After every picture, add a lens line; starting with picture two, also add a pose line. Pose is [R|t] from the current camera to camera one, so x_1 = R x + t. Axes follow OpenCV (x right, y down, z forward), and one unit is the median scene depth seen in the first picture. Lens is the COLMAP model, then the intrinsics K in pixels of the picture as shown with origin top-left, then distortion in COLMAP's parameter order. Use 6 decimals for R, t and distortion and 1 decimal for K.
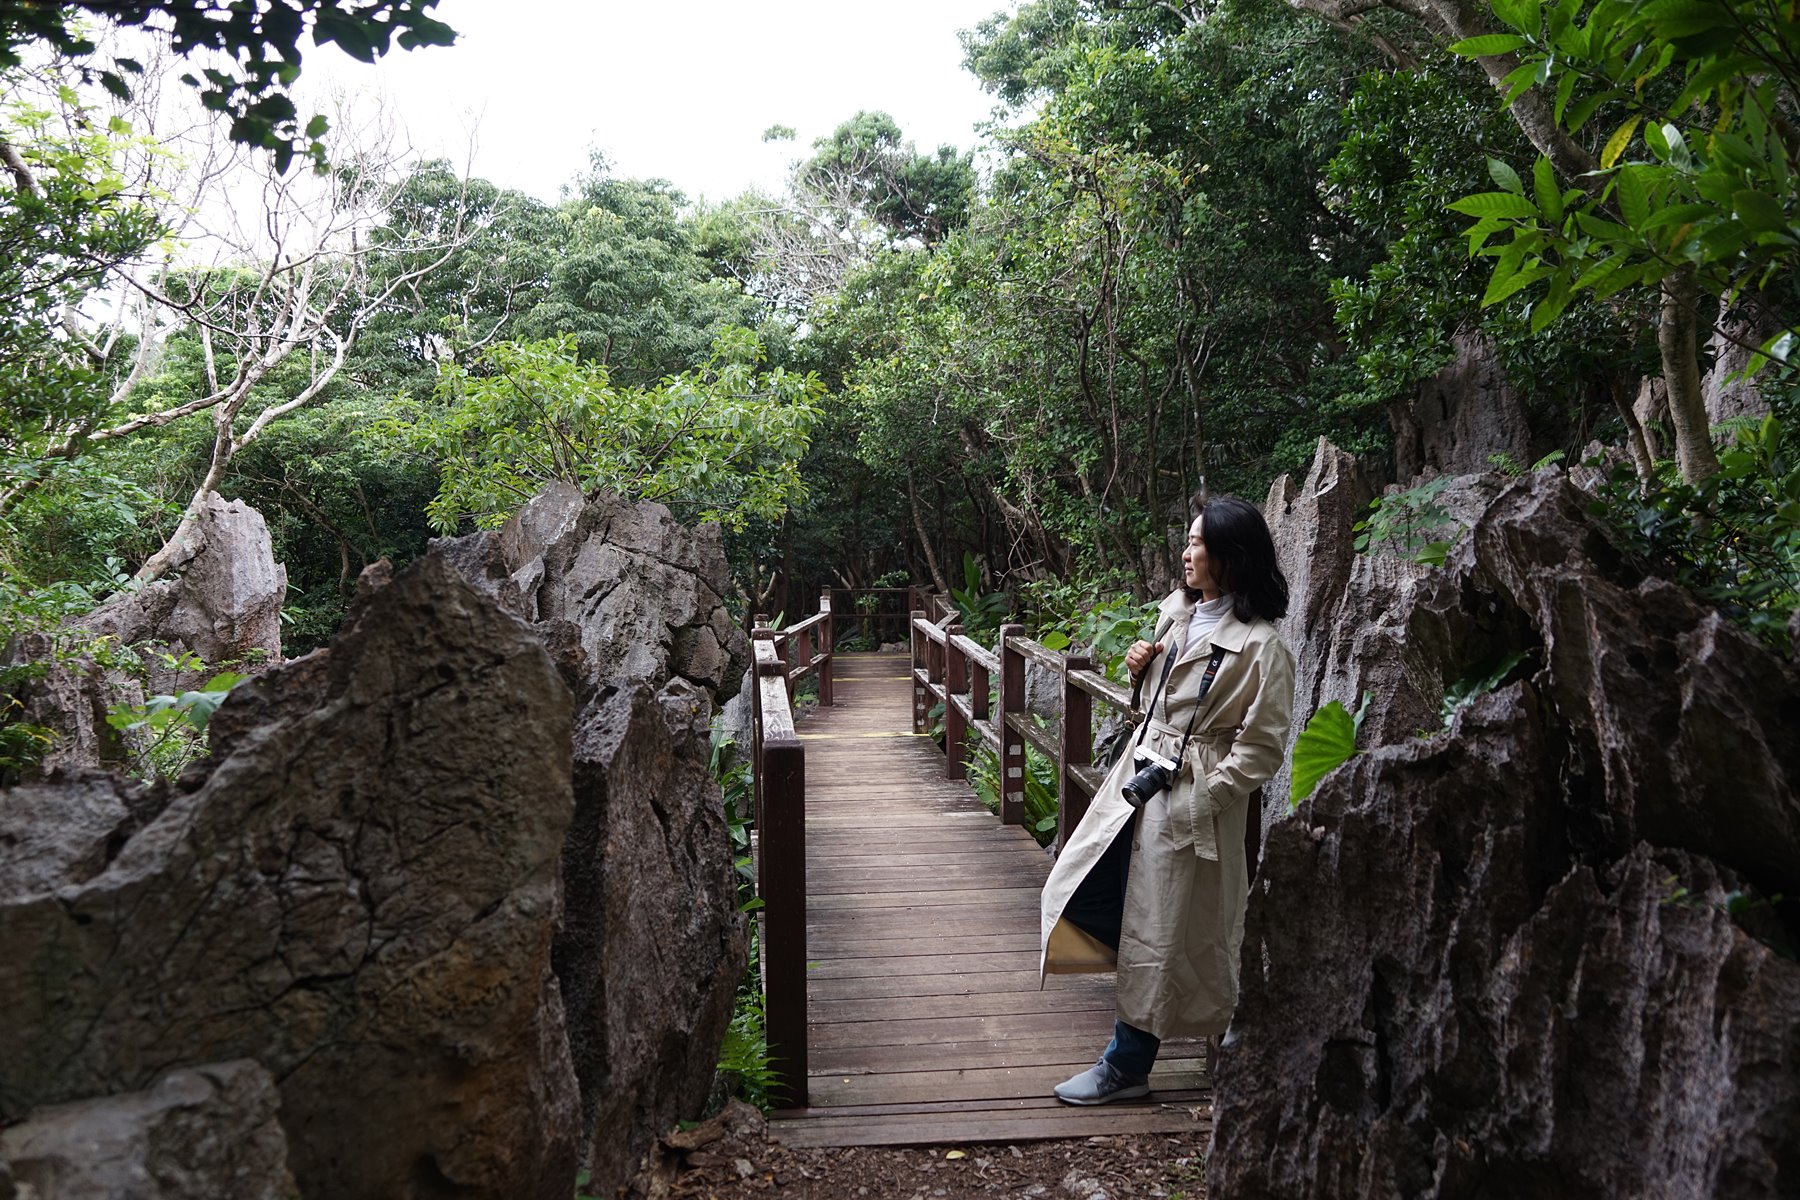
lens RADIAL K [[1505.8, 0, 892.7], [0, 1505.8, 606.7], [0, 0, 1]] dist [0.007849, 0.002992]
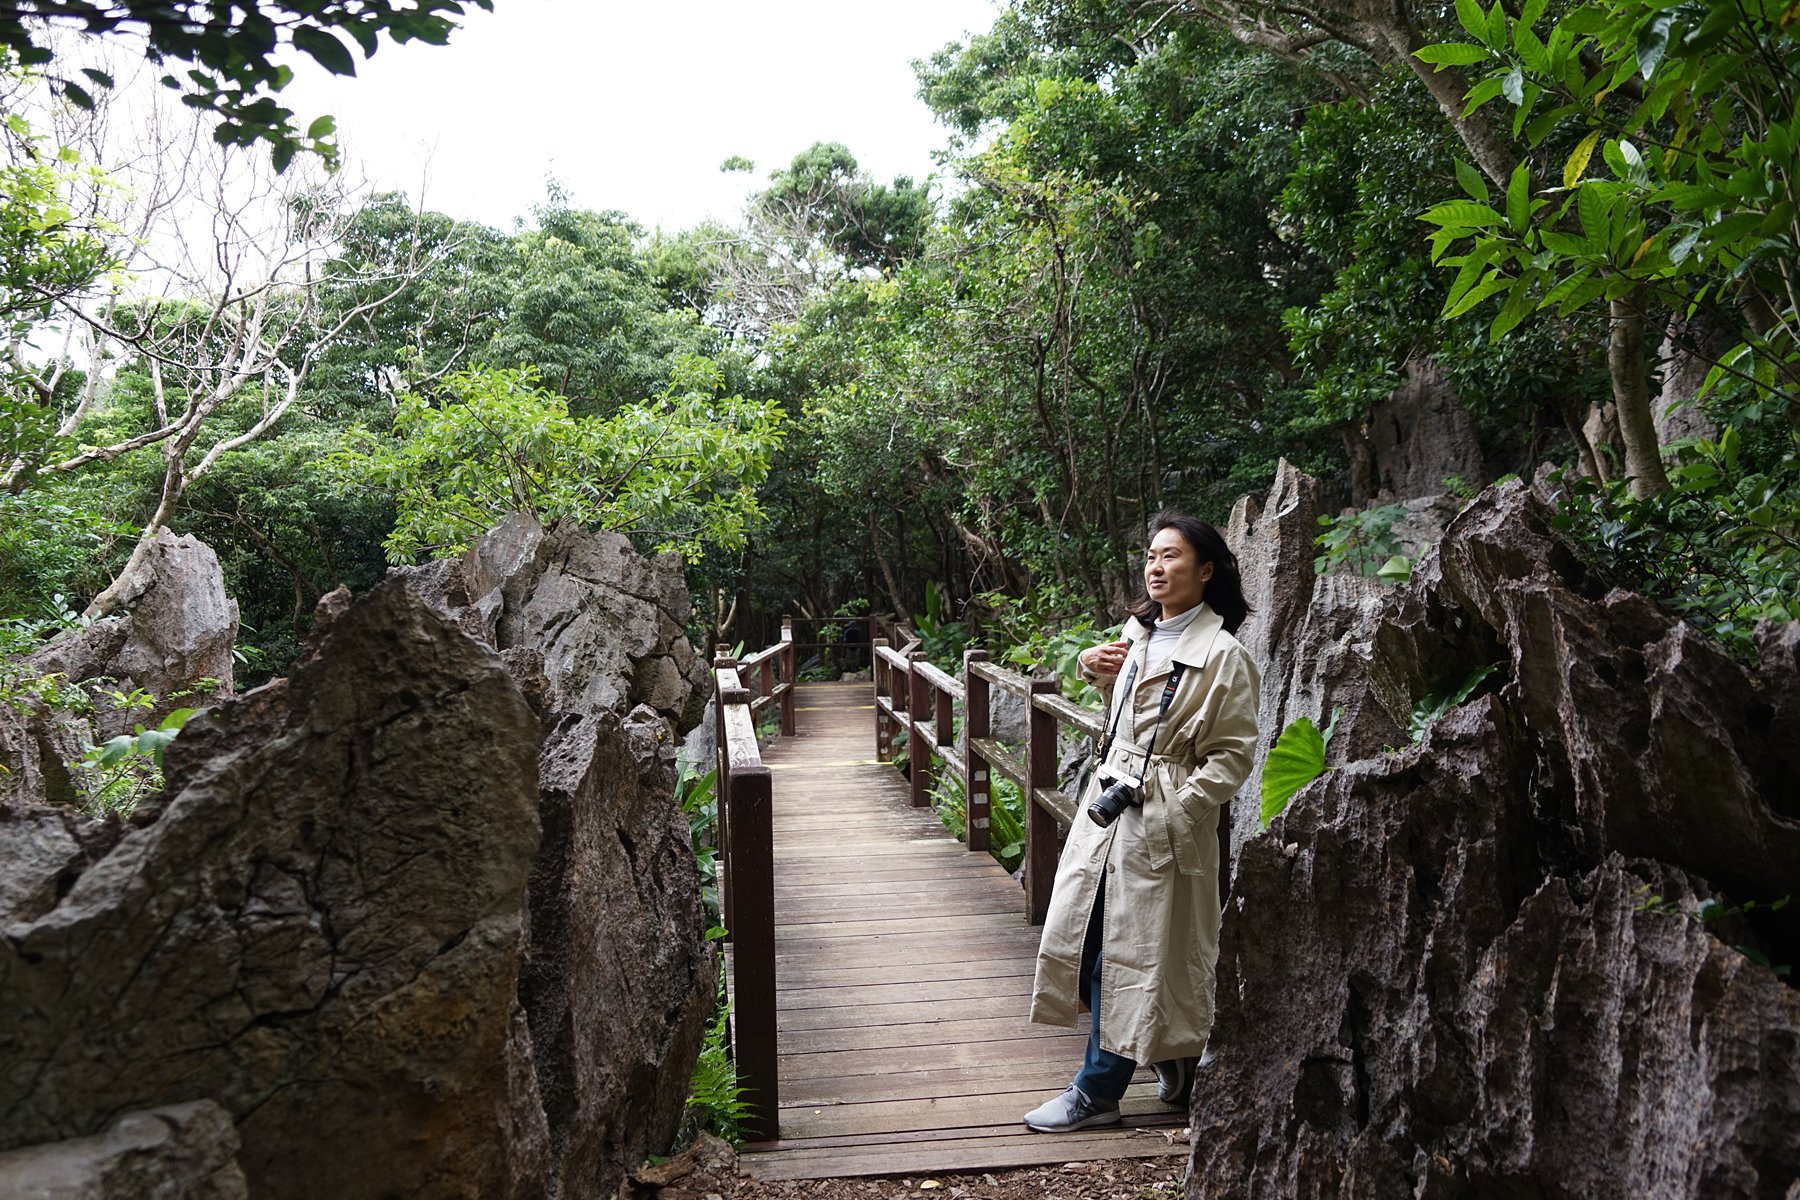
lens RADIAL K [[1506.7, 0, 896.3], [0, 1506.7, 605.5], [0, 0, 1]] dist [0.007280, 0.010829]
pose [[0.999503, -0.011692, 0.029281, -0.004801], [0.012296, 0.999713, -0.020537, 0.004446], [-0.029033, 0.020887, 0.999360, 0.004882]]
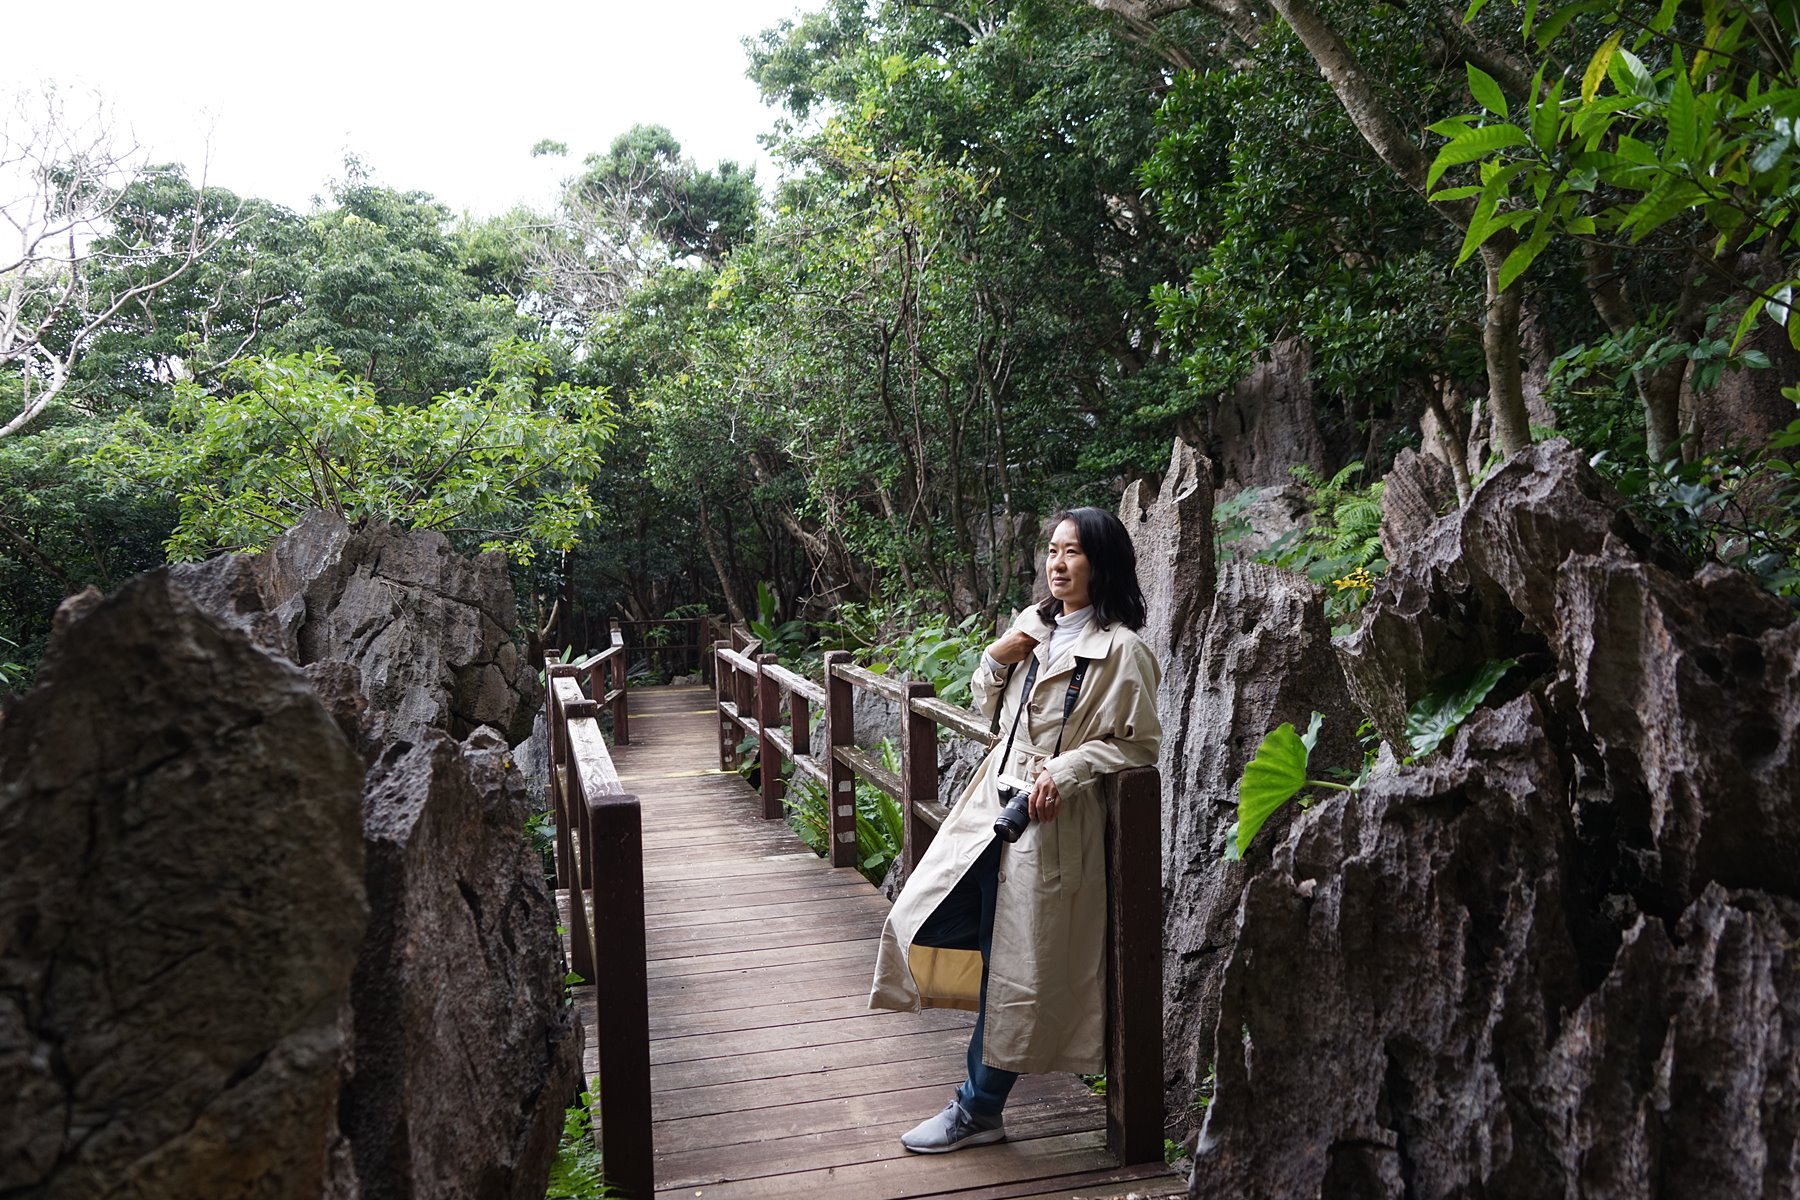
lens RADIAL K [[1501.8, 0, 900.5], [0, 1501.8, 606.1], [0, 0, 1]] dist [0.014857, -0.003970]
pose [[0.988169, -0.028597, 0.150682, -0.042516], [0.031531, 0.999356, -0.017121, 0.002580], [-0.150095, 0.021670, 0.988434, 0.161722]]
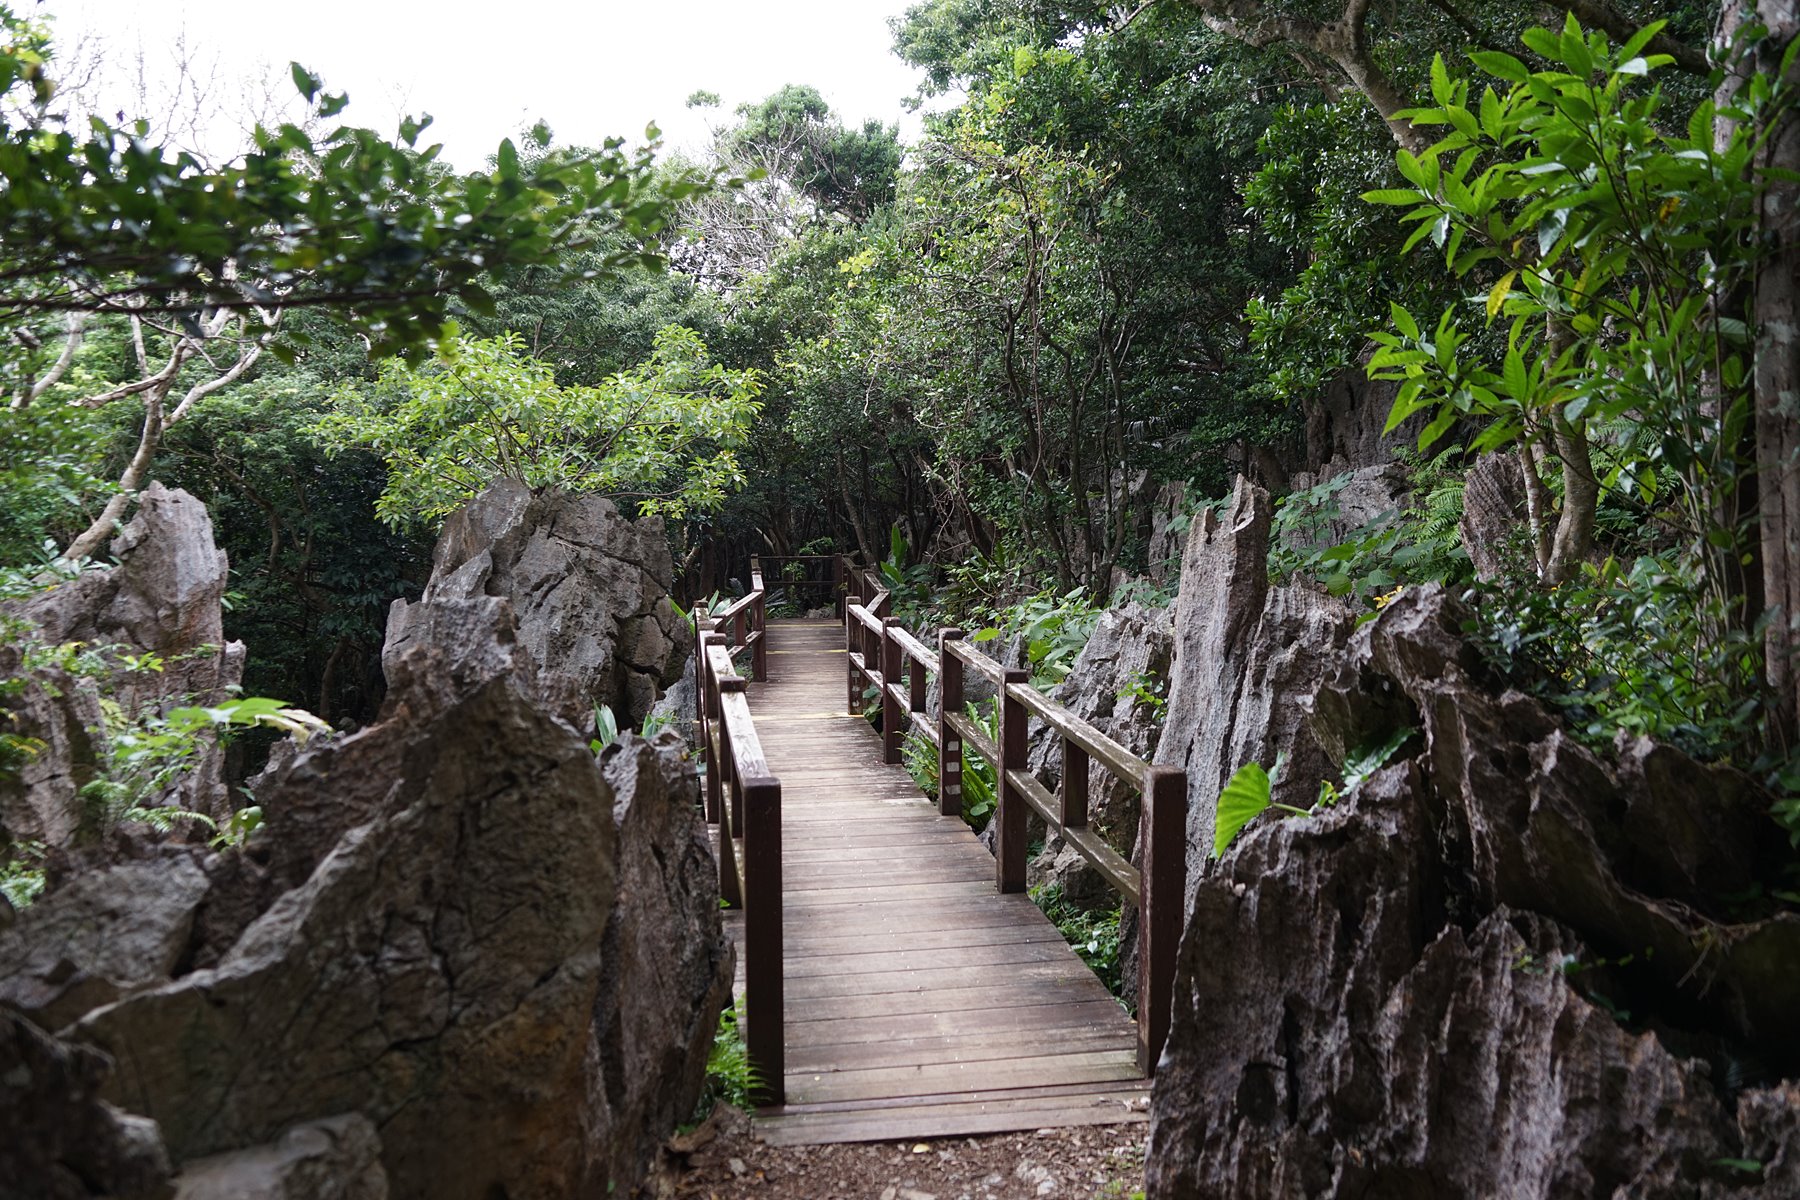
lens RADIAL K [[1510.3, 0, 895.2], [0, 1510.3, 599.0], [0, 0, 1]] dist [0.003328, 0.011410]
pose [[0.998350, -0.003341, 0.057320, -0.042013], [0.001511, 0.999489, 0.031942, -0.087335], [-0.057397, -0.031803, 0.997845, -0.123611]]
